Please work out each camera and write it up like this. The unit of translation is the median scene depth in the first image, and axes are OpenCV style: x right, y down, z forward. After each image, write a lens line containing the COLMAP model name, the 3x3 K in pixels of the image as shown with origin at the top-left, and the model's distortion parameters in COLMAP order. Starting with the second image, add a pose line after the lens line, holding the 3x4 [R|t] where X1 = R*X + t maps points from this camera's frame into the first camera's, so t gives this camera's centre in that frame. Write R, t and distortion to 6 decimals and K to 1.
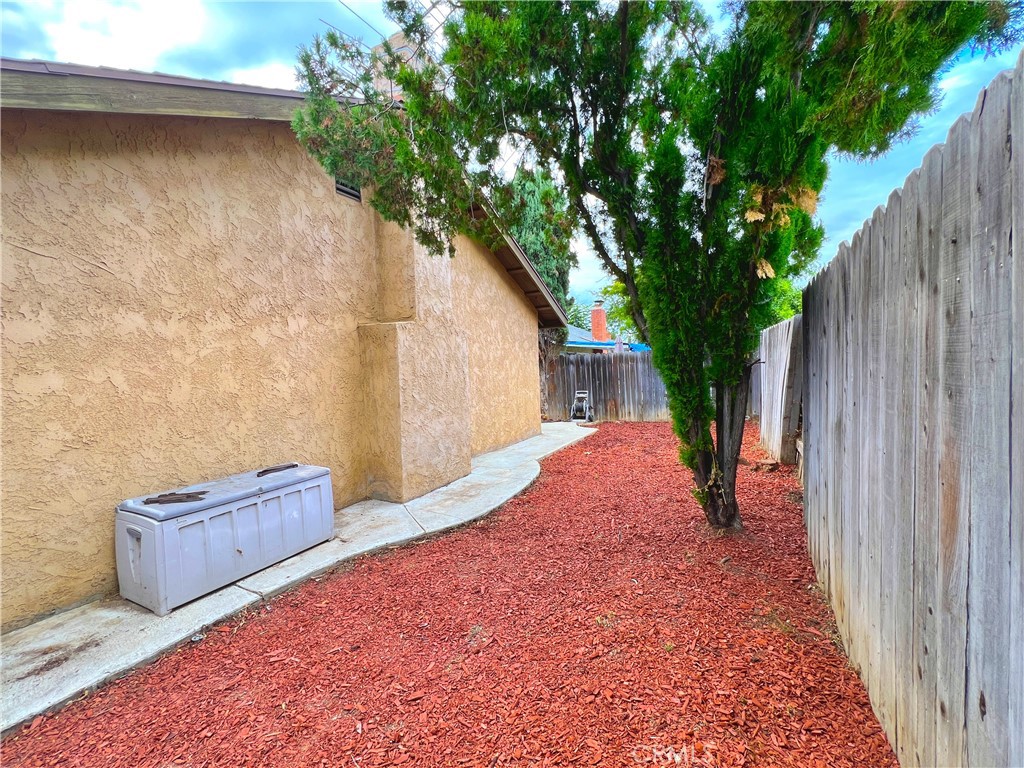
lens RADIAL K [[408.9, 0, 512.8], [0, 408.9, 385.7], [0, 0, 1]] dist [-0.004647, 0.000317]
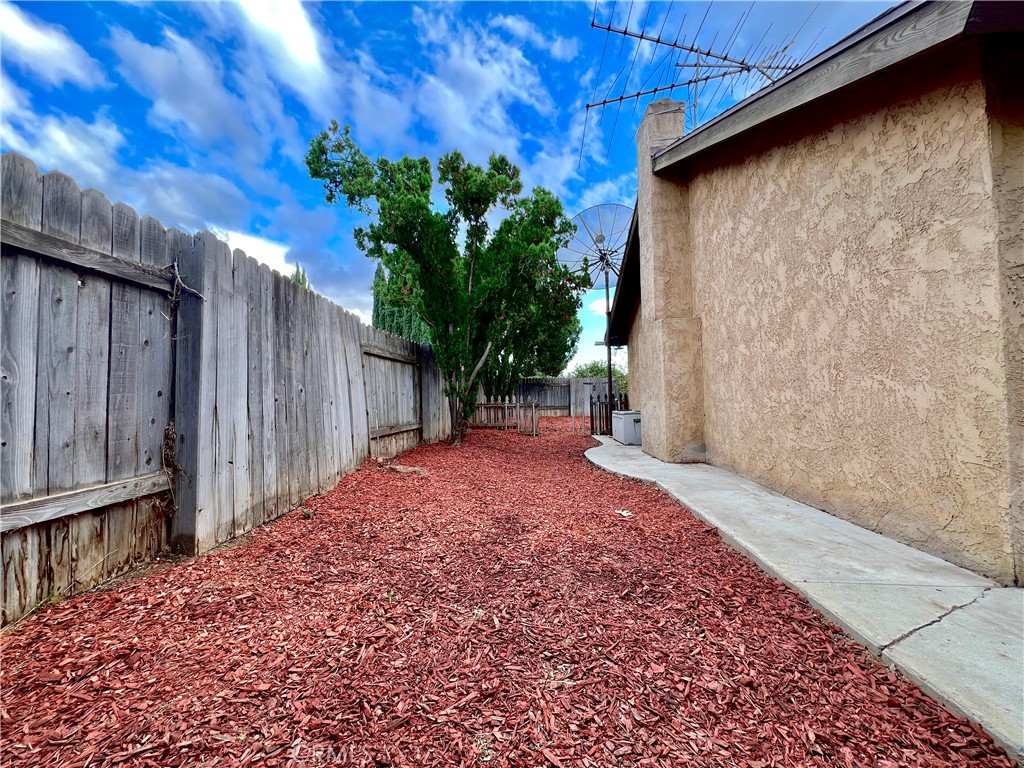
lens RADIAL K [[411.7, 0, 513.2], [0, 411.7, 383.5], [0, 0, 1]] dist [0.000294, 0.000027]
pose [[-0.916269, 0.030678, -0.399387, 0.507679], [0.028992, 0.999527, 0.010263, 0.002874], [0.399513, -0.002176, -0.916725, 1.427342]]
